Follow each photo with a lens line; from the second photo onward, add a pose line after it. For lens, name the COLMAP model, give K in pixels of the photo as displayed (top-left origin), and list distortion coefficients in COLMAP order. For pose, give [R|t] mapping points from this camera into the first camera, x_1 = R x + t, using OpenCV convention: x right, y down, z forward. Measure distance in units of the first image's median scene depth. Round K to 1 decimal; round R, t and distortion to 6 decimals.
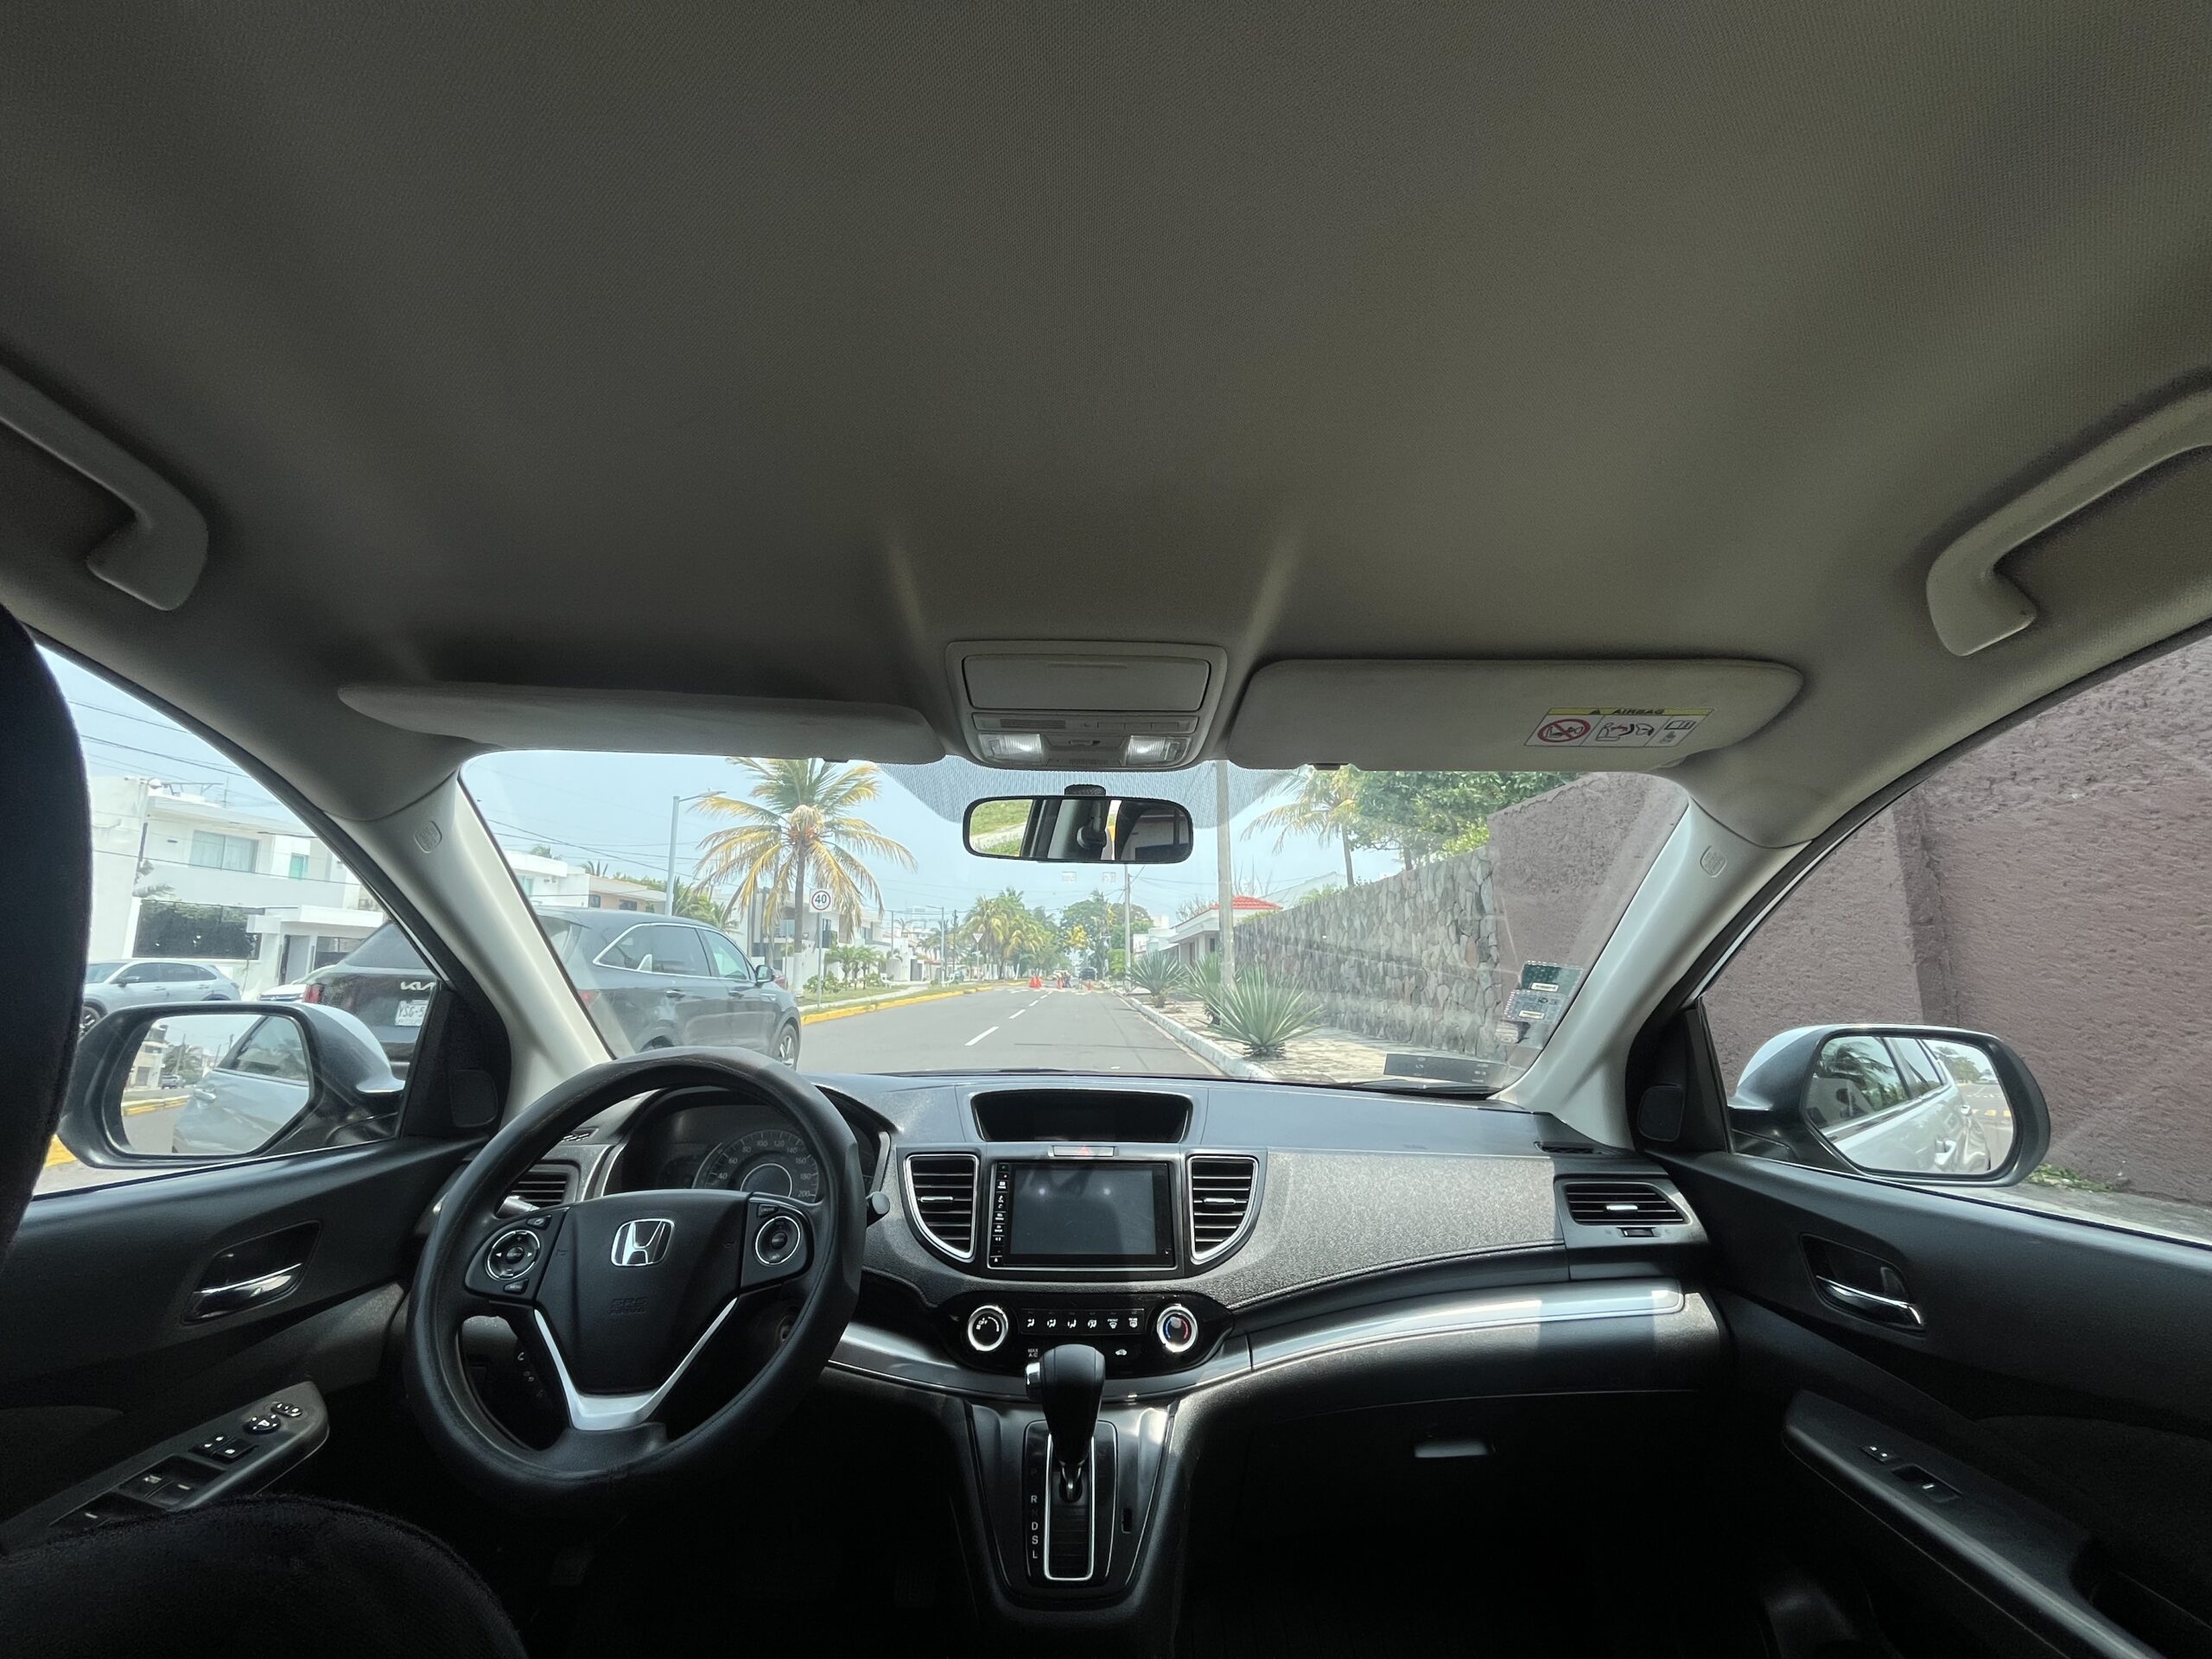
lens RADIAL K [[908.9, 0, 1099.3], [0, 908.9, 832.9], [0, 0, 1]] dist [-0.002423, 0.000000]
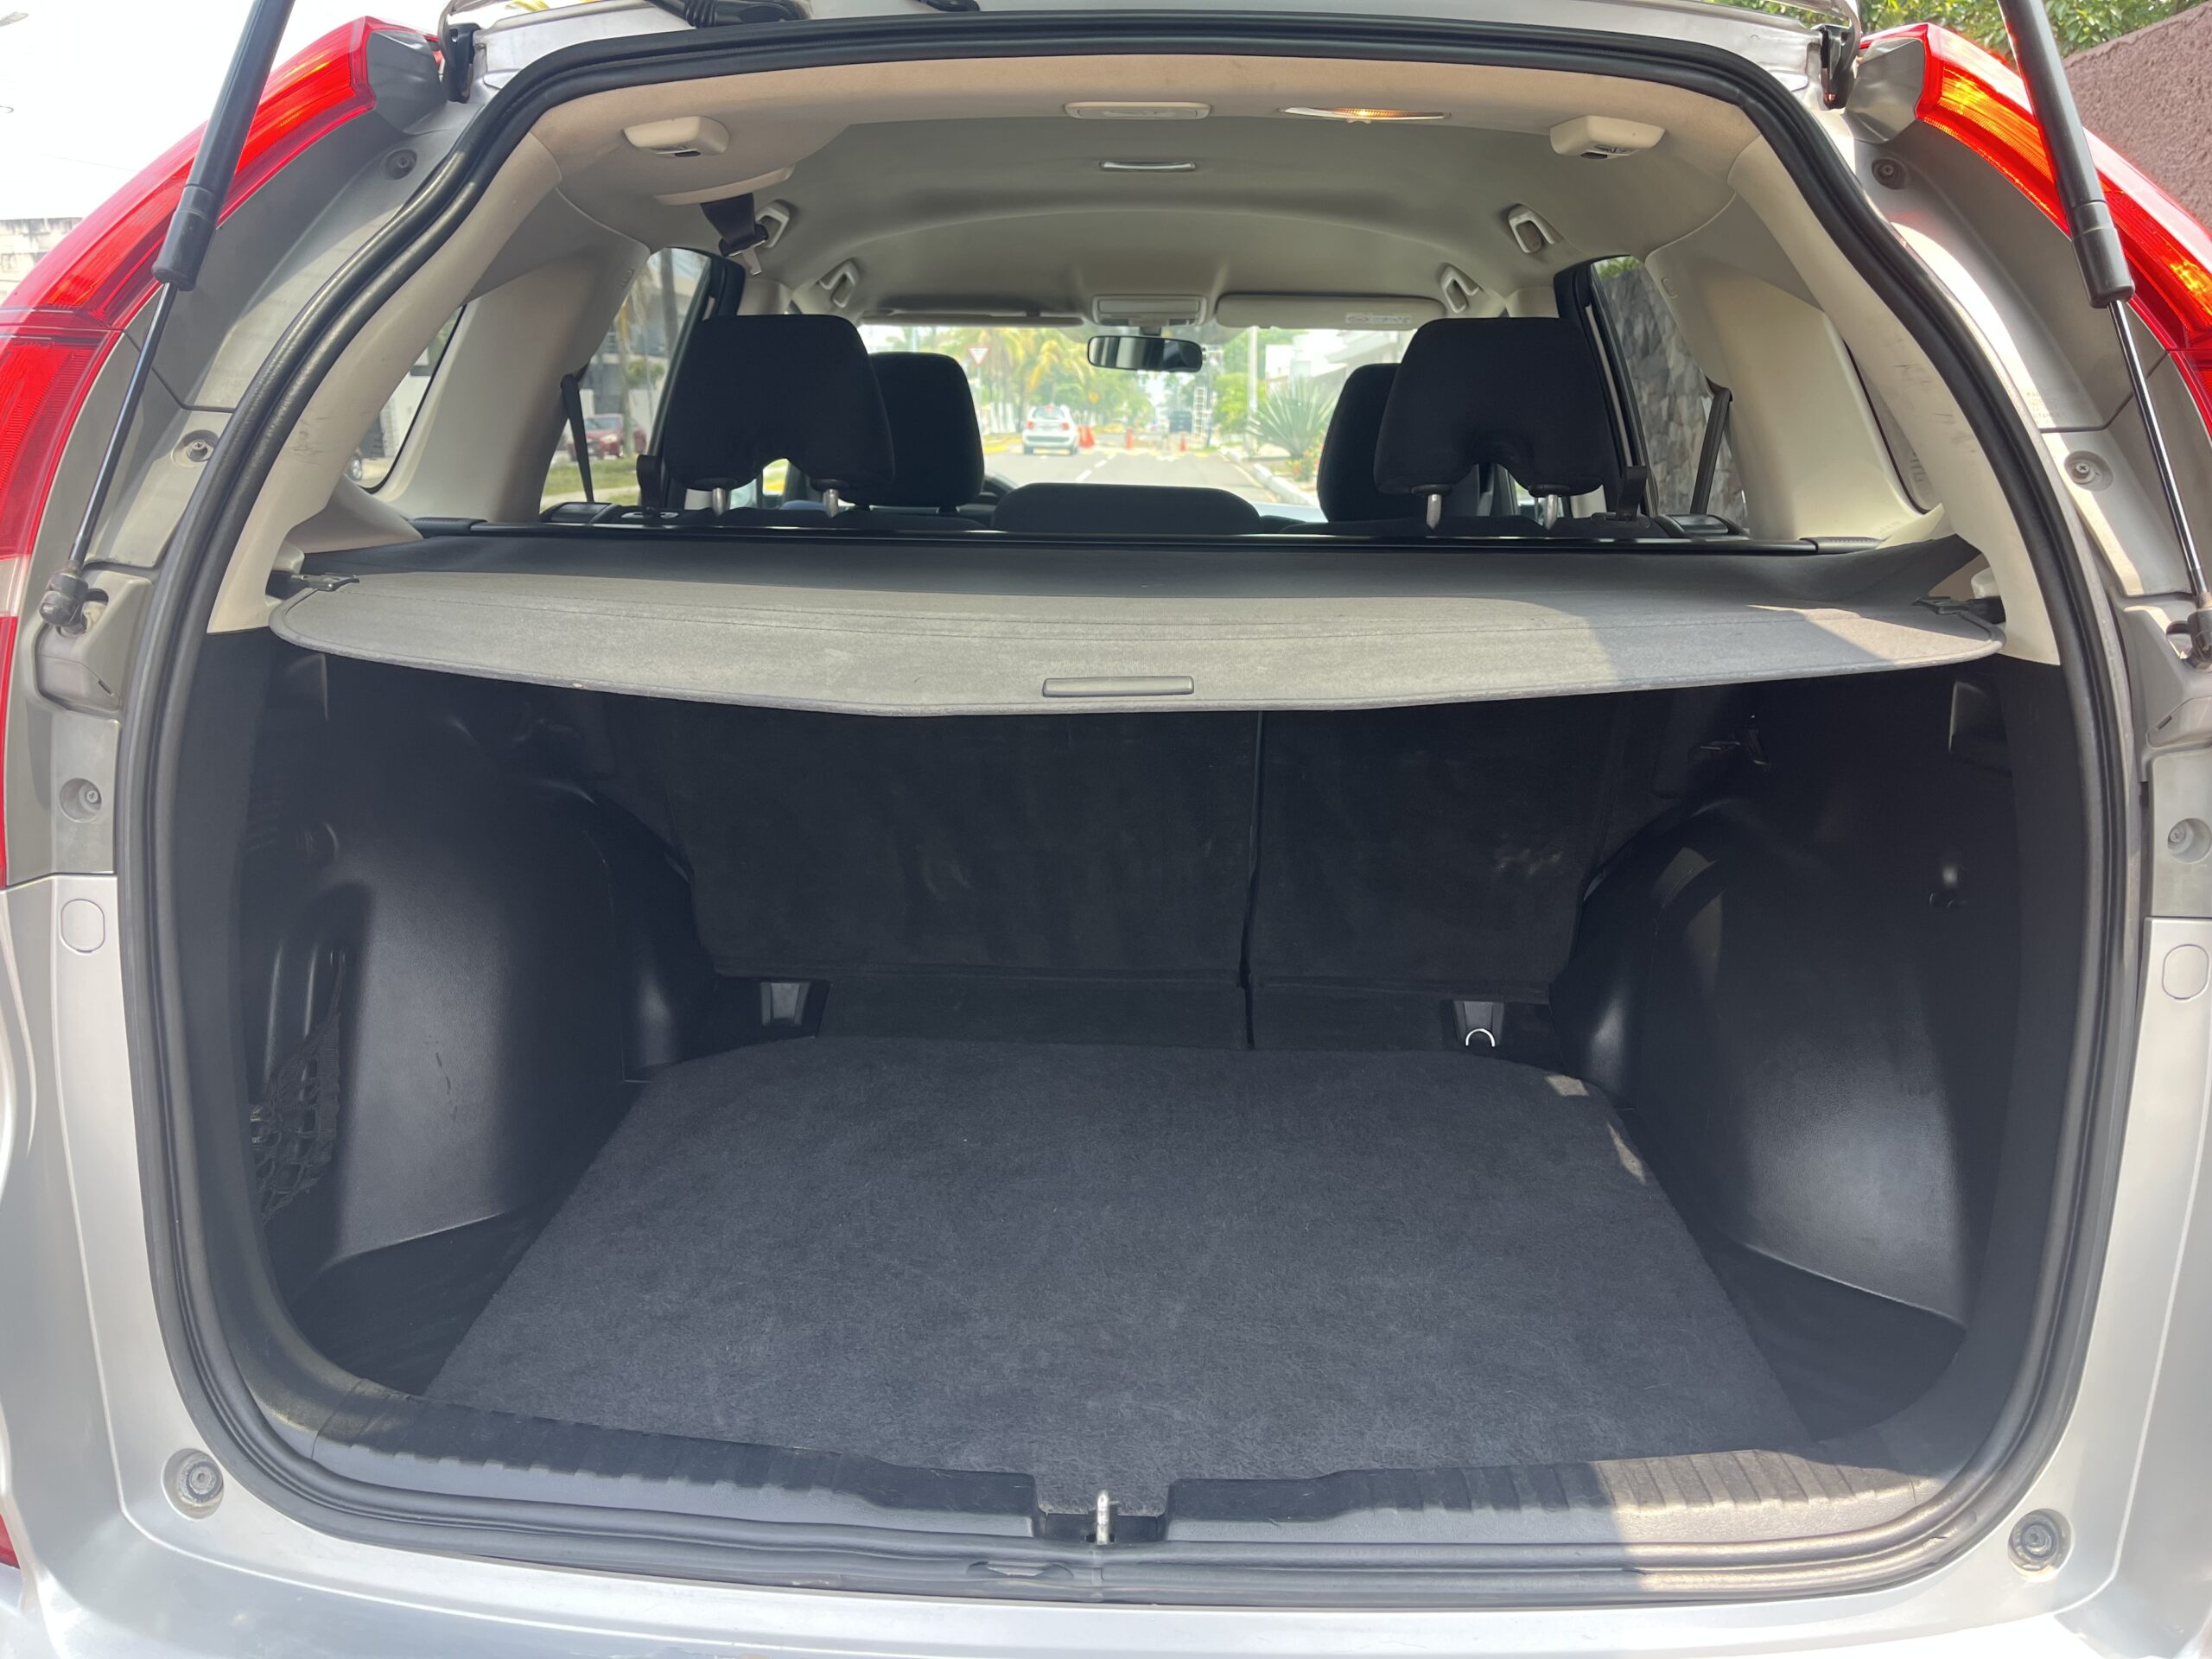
lens RADIAL K [[1703.9, 0, 1106.0], [0, 1703.9, 829.5], [0, 0, 1]] dist [0.067836, 0.000311]
pose [[0.998481, 0.014184, -0.053245, 0.108649], [0.007047, 0.925497, 0.378689, -0.484194], [0.054650, -0.378489, 0.923991, -3.004378]]
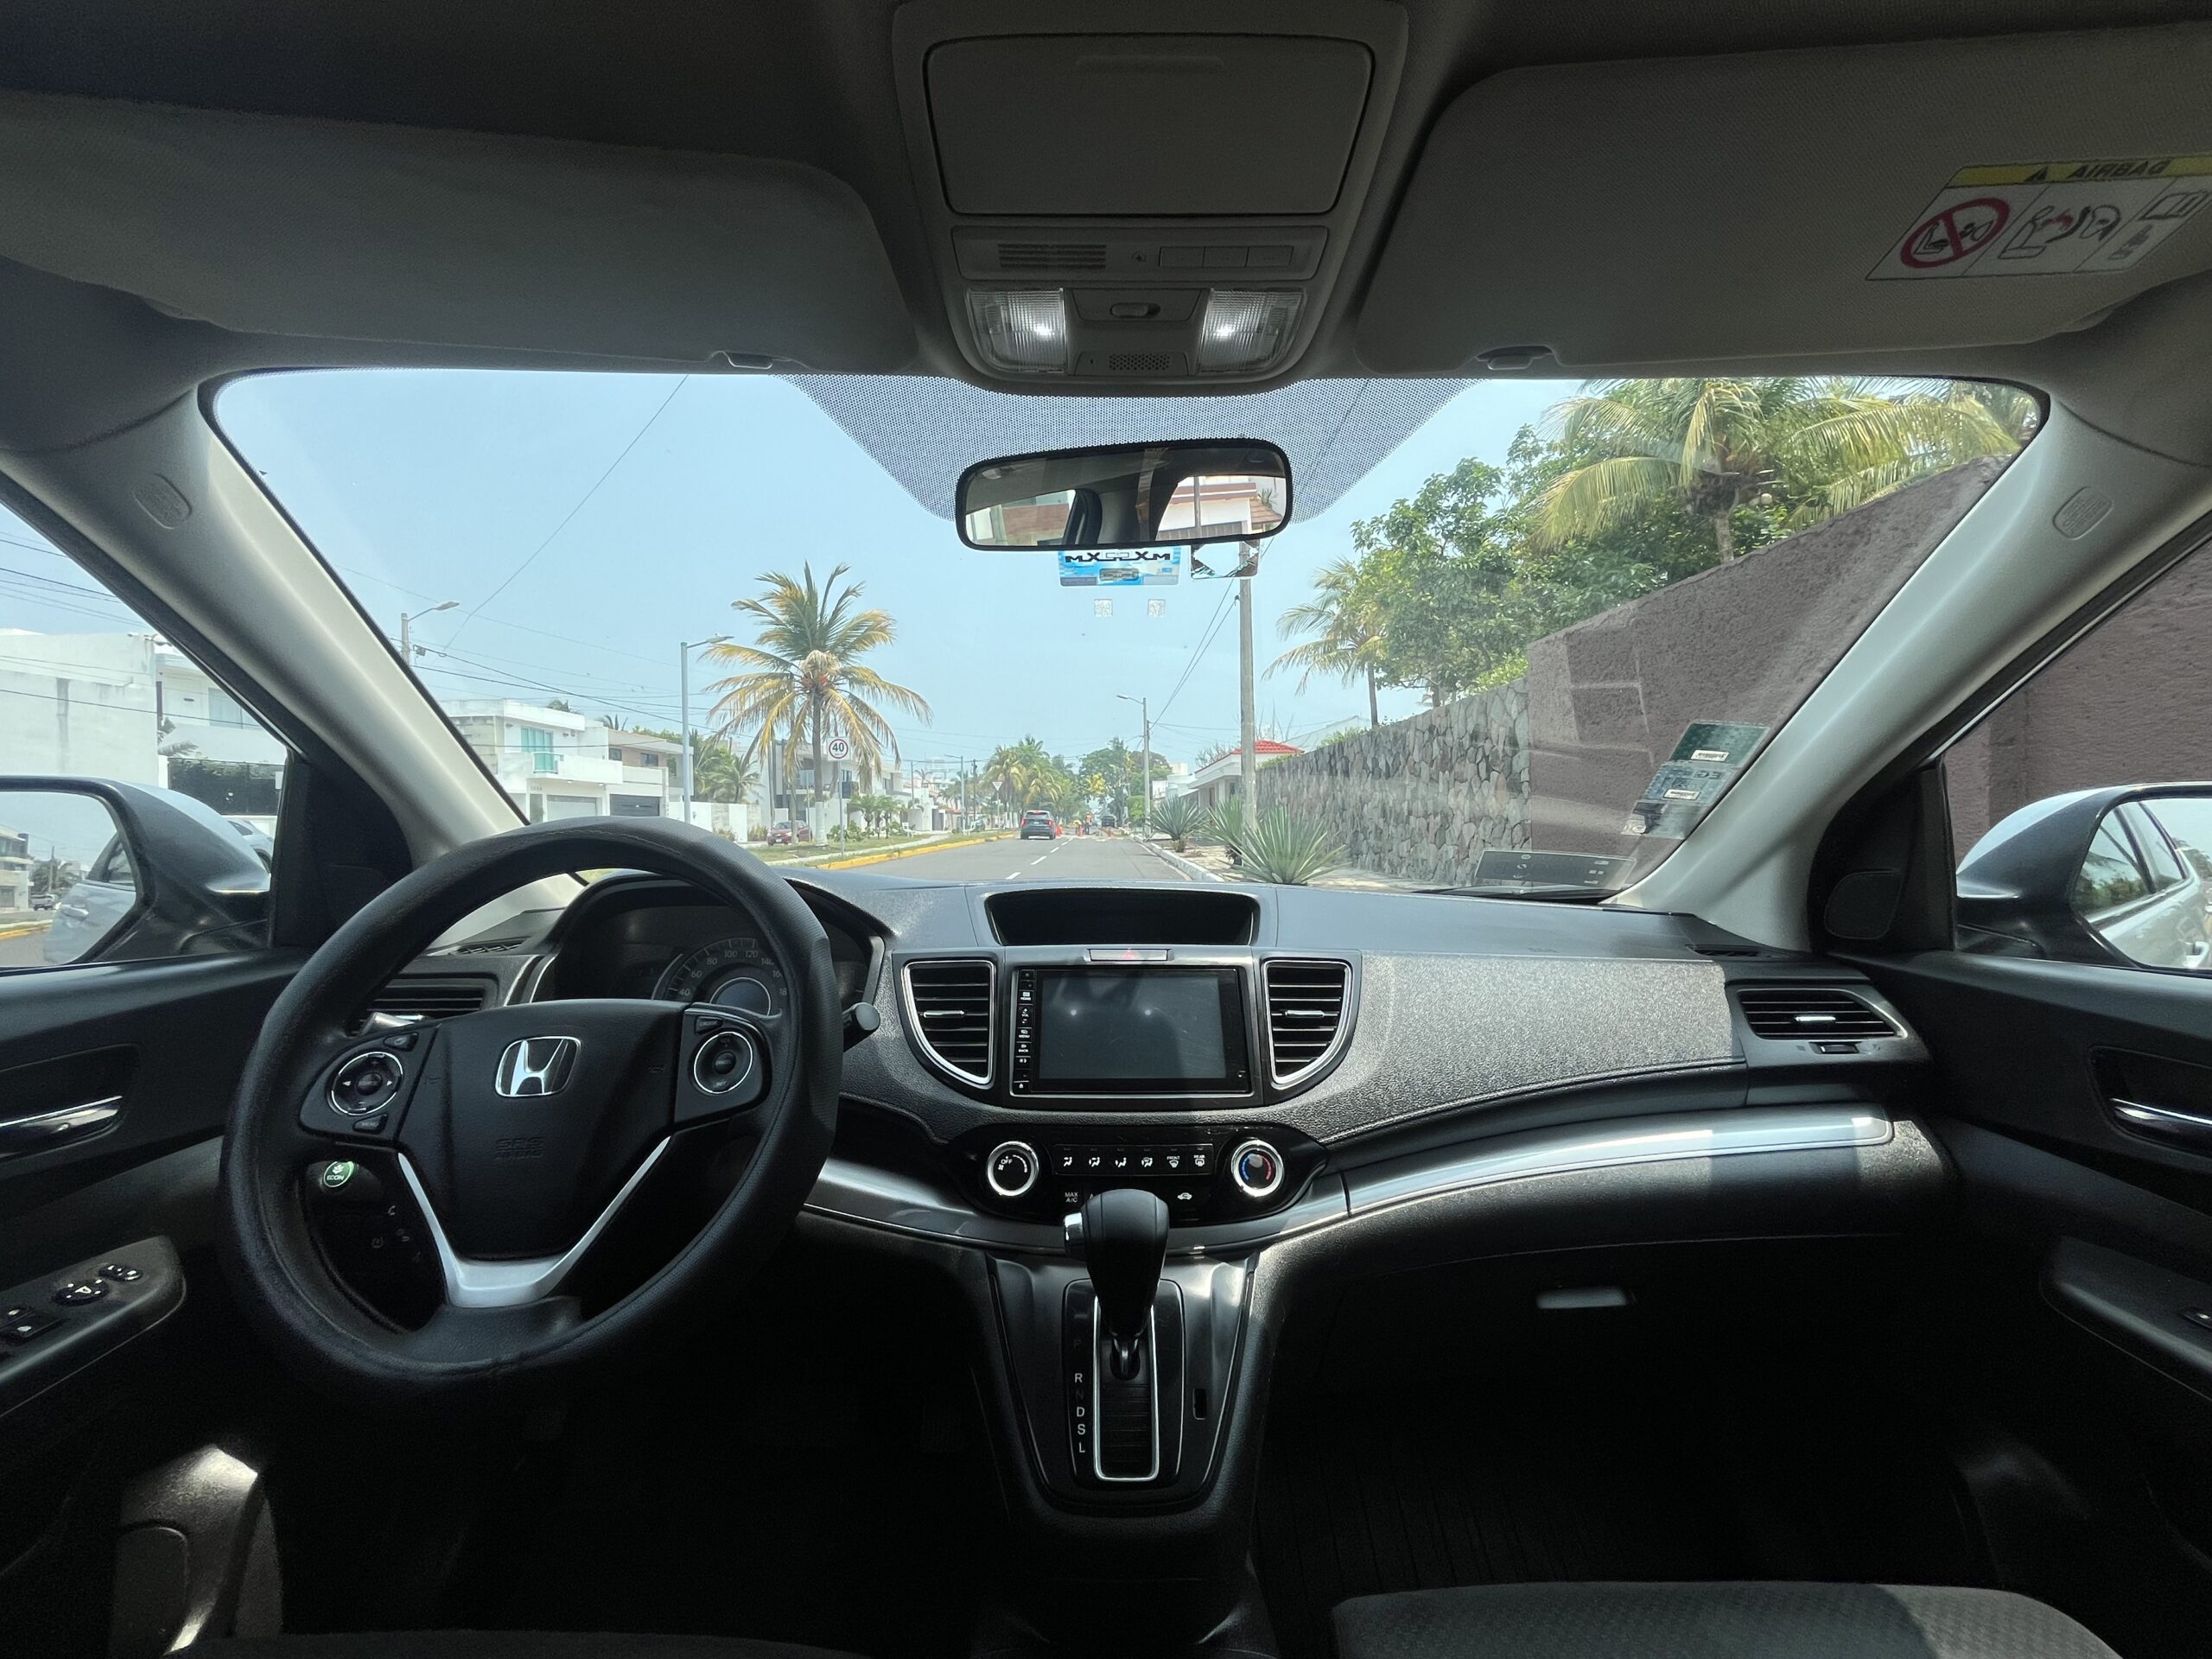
lens RADIAL K [[908.9, 0, 1099.3], [0, 908.9, 832.9], [0, 0, 1]] dist [-0.002423, 0.000000]
pose [[0.999689, -0.012563, -0.021525, -0.025029], [0.015947, 0.986157, 0.165044, 0.118594], [0.019154, -0.165336, 0.986051, 0.248340]]
